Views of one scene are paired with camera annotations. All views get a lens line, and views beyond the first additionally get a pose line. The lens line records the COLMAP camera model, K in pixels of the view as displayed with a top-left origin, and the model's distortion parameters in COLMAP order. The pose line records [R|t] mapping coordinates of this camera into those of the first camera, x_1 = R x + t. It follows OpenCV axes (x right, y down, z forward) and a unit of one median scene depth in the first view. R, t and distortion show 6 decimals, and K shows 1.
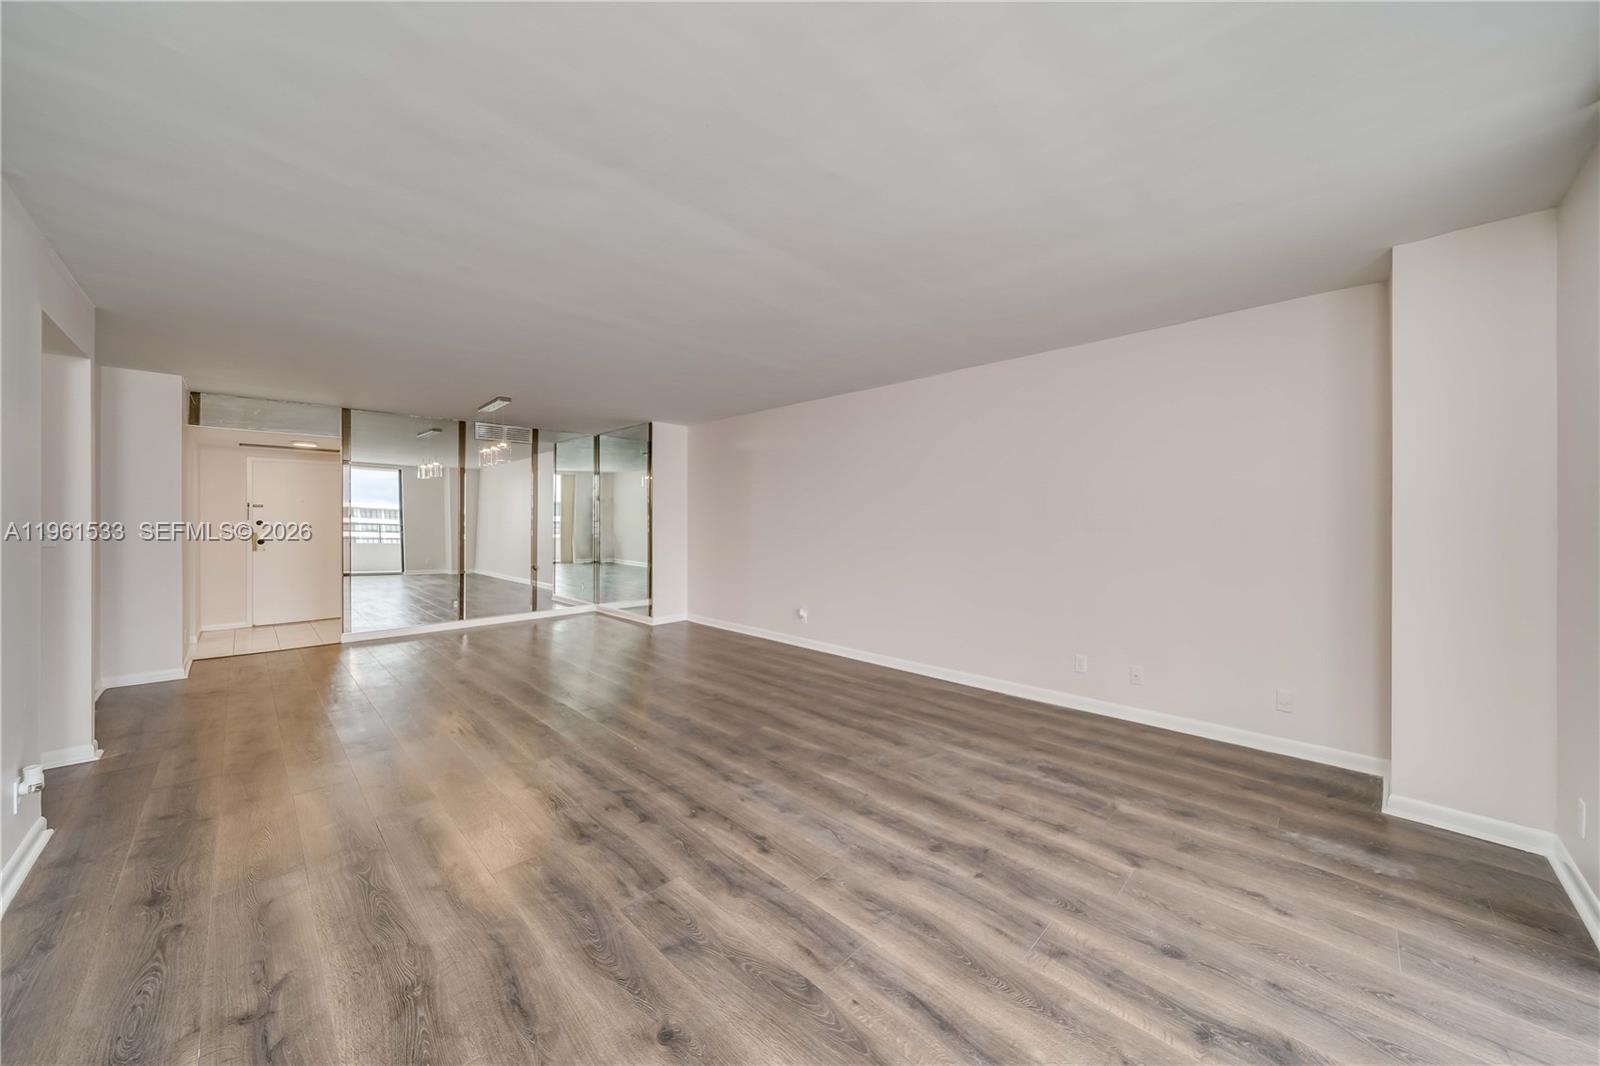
lens RADIAL K [[559.3, 0, 789.0], [0, 559.3, 523.1], [0, 0, 1]] dist [0.000138, 0.000105]
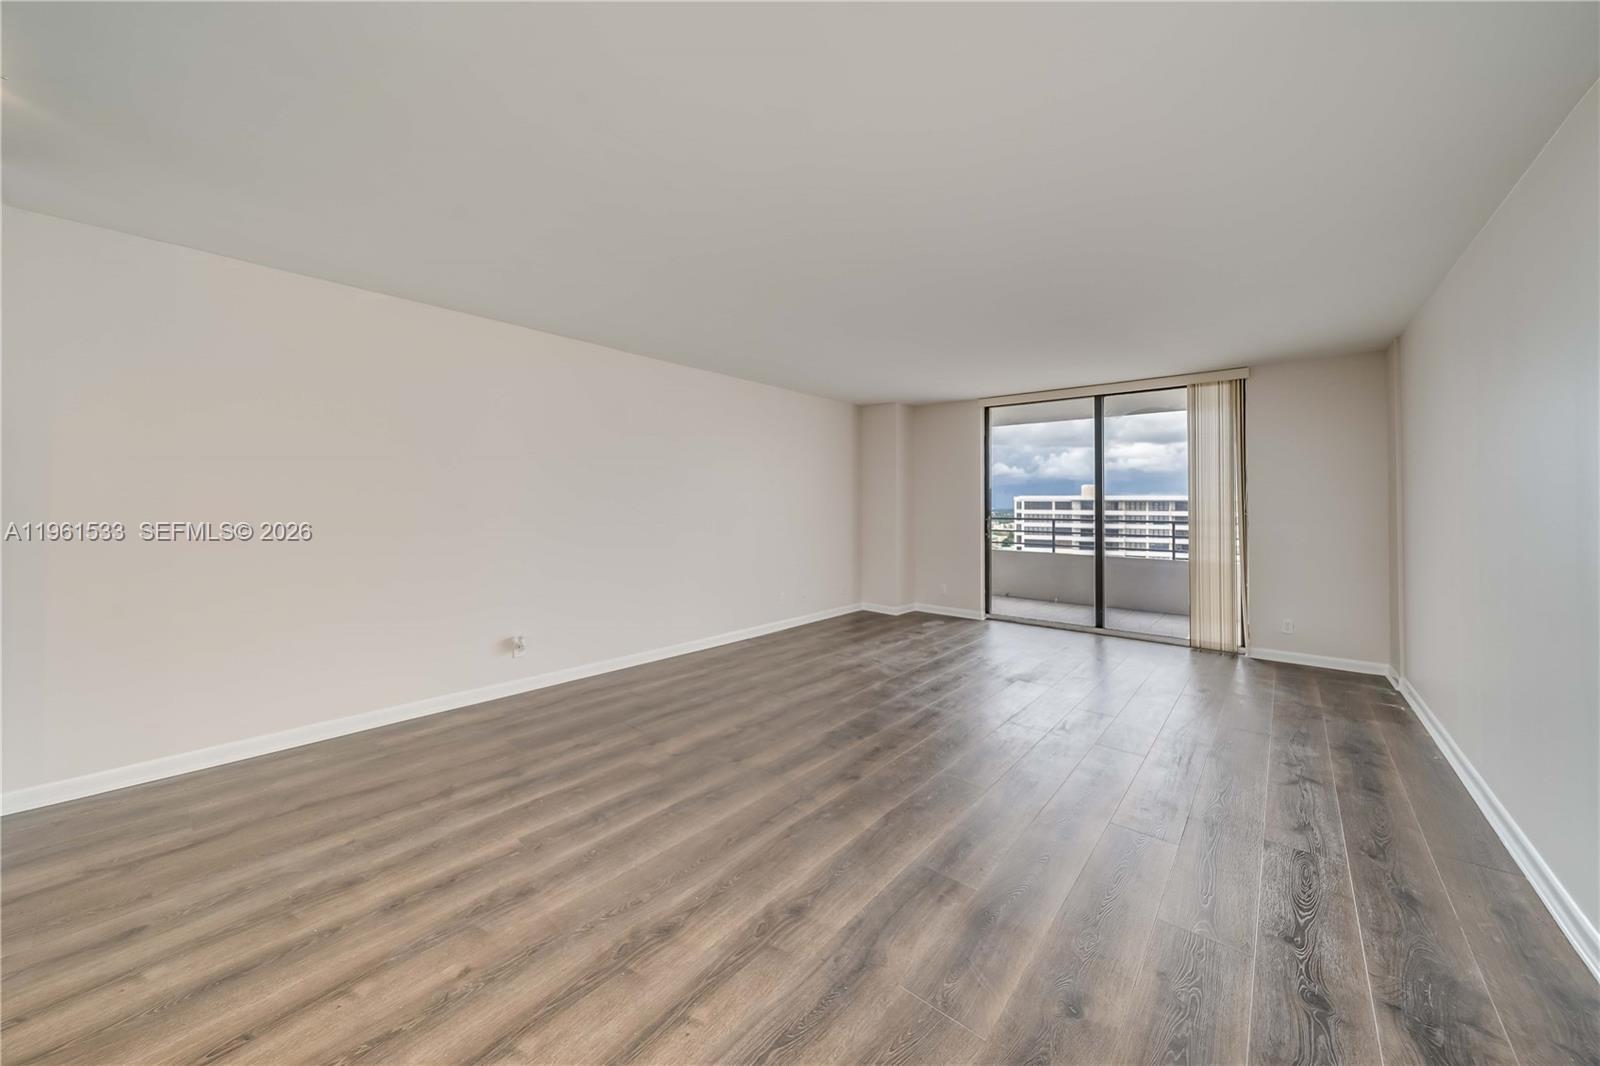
lens RADIAL K [[559.3, 0, 805.9], [0, 559.3, 498.1], [0, 0, 1]] dist [0.000138, 0.000105]
pose [[-0.081479, 0.010621, 0.996619, -1.218655], [0.000283, 0.999943, -0.010634, -0.007956], [-0.996675, -0.000584, -0.081477, 1.286258]]
